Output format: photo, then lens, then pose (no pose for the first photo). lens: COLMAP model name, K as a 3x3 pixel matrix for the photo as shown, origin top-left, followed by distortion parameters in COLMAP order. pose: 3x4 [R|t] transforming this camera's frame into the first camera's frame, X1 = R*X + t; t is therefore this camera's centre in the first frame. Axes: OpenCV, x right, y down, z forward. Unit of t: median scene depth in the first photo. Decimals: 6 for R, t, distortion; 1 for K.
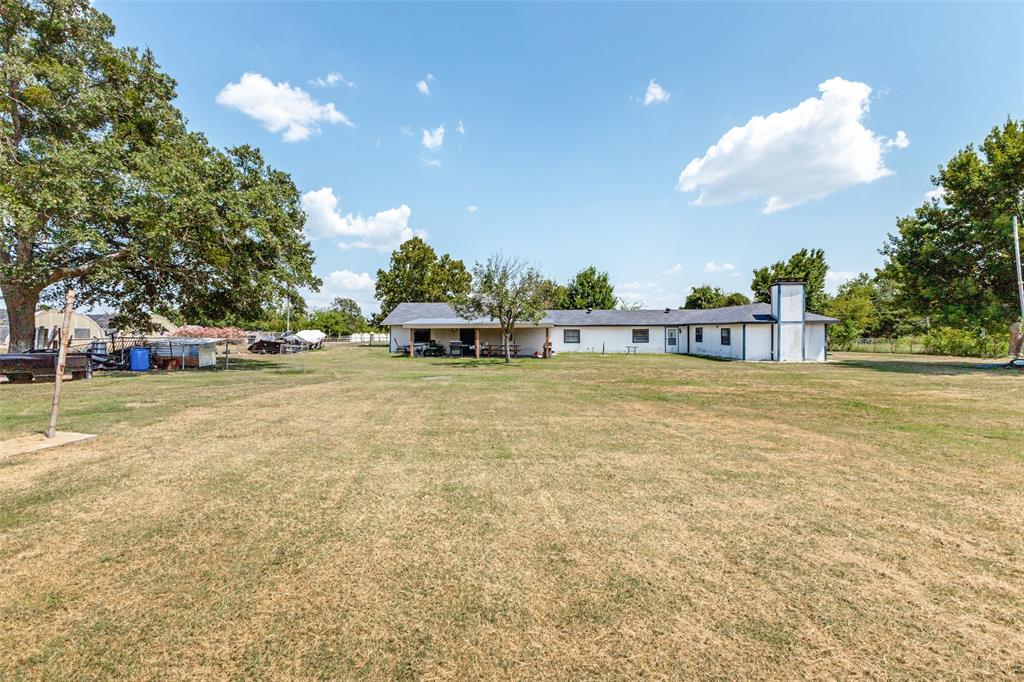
lens RADIAL K [[438.8, 0, 513.9], [0, 438.8, 335.1], [0, 0, 1]] dist [0.000755, 0.000096]
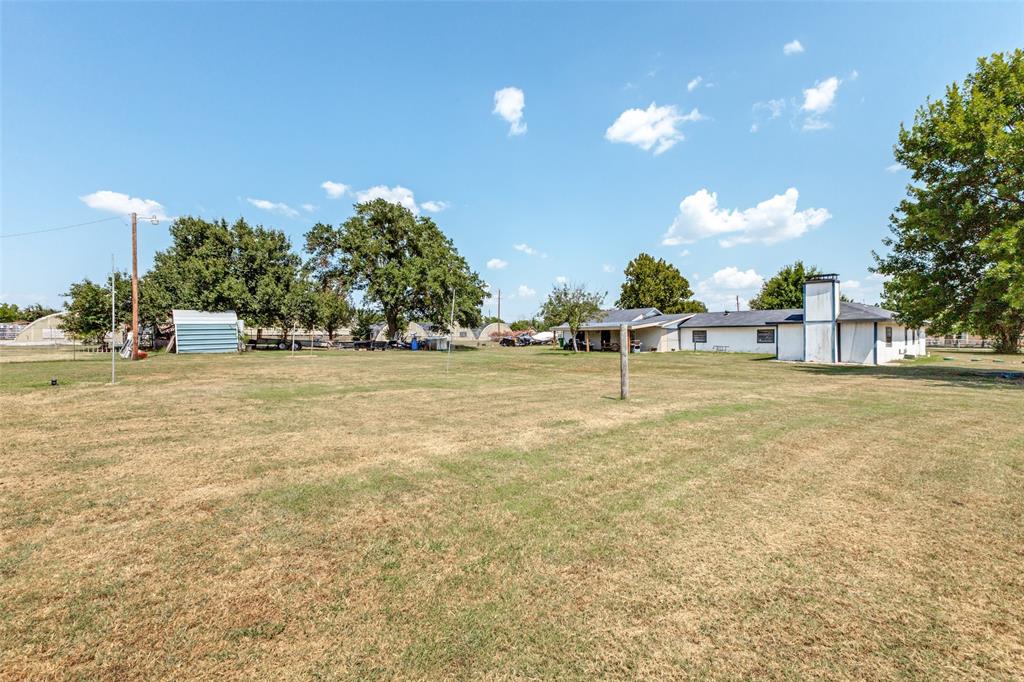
lens RADIAL K [[451.2, 0, 517.9], [0, 451.2, 341.5], [0, 0, 1]] dist [-0.000377, -0.000040]
pose [[0.681097, 0.011692, -0.732100, 0.539124], [-0.003792, 0.999915, 0.012441, 0.002197], [0.732184, -0.005698, 0.681083, -0.094029]]
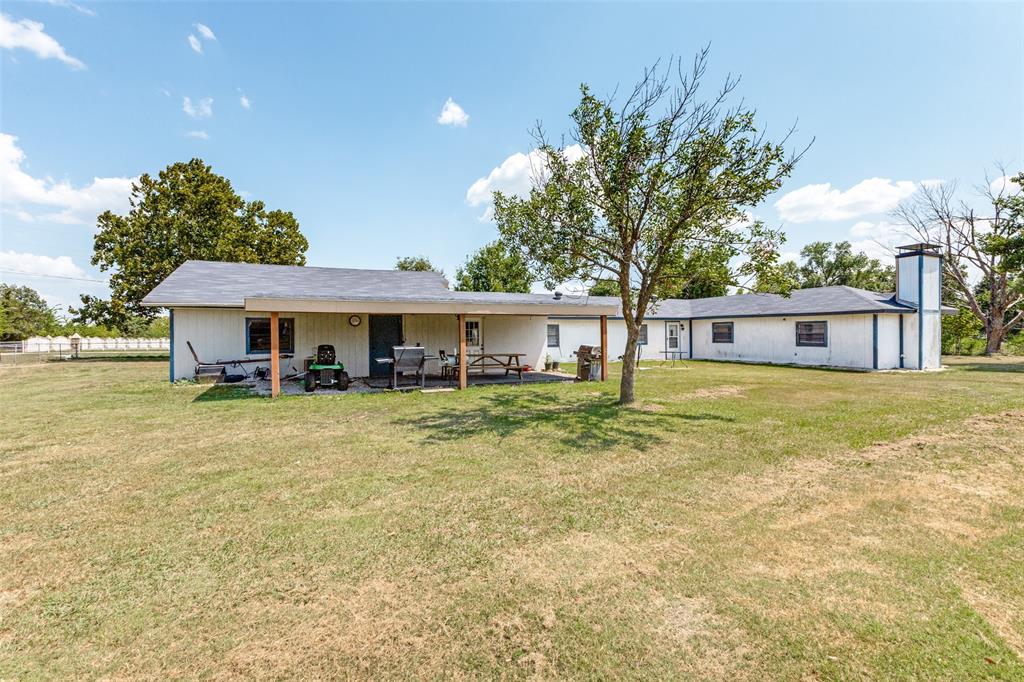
lens RADIAL K [[418.5, 0, 516.9], [0, 418.5, 319.0], [0, 0, 1]] dist [0.001156, -0.000045]
pose [[0.882604, 0.014392, 0.469896, -0.138123], [0.008483, 0.998881, -0.046527, 0.004580], [-0.470040, 0.045051, 0.881495, 0.436254]]
